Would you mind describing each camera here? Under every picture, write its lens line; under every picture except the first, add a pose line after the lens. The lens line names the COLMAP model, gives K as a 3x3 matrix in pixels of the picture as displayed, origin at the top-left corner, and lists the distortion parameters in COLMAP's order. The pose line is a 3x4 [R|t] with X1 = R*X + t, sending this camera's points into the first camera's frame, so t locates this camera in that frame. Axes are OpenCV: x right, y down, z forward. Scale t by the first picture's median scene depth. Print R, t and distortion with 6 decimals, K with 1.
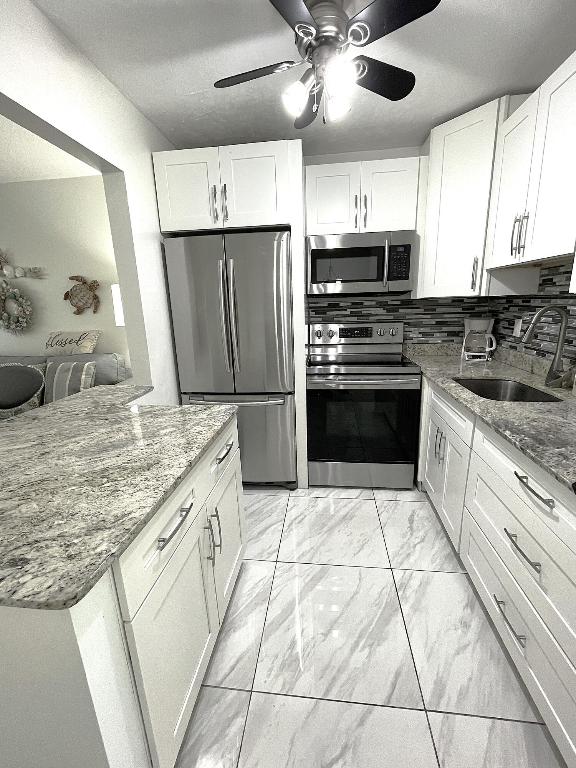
lens RADIAL K [[314.1, 0, 288.8], [0, 314.1, 379.2], [0, 0, 1]] dist [-0.003514, 0.000194]
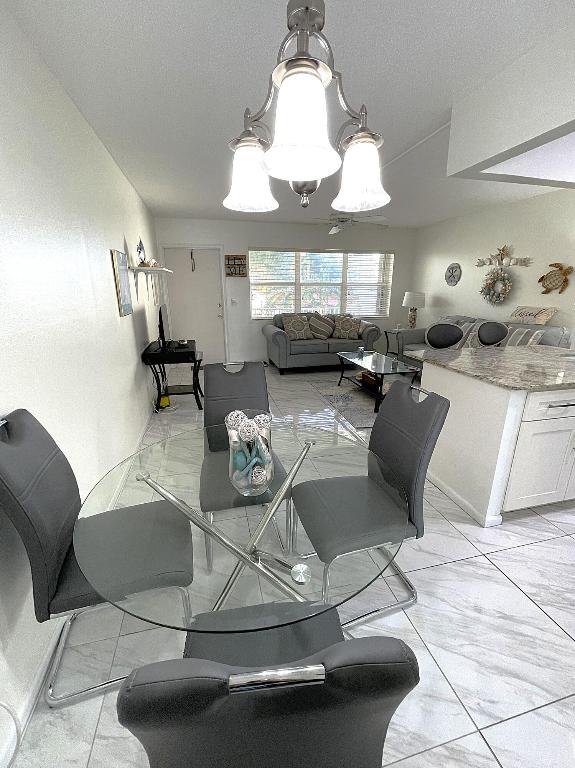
lens RADIAL K [[314.1, 0, 290.9], [0, 314.1, 381.3], [0, 0, 1]] dist [-0.003514, 0.000194]
pose [[0.332456, 0.296185, -0.895403, 0.241749], [-0.234491, 0.945553, 0.225709, 0.088178], [0.913503, 0.134925, 0.383808, -0.402057]]
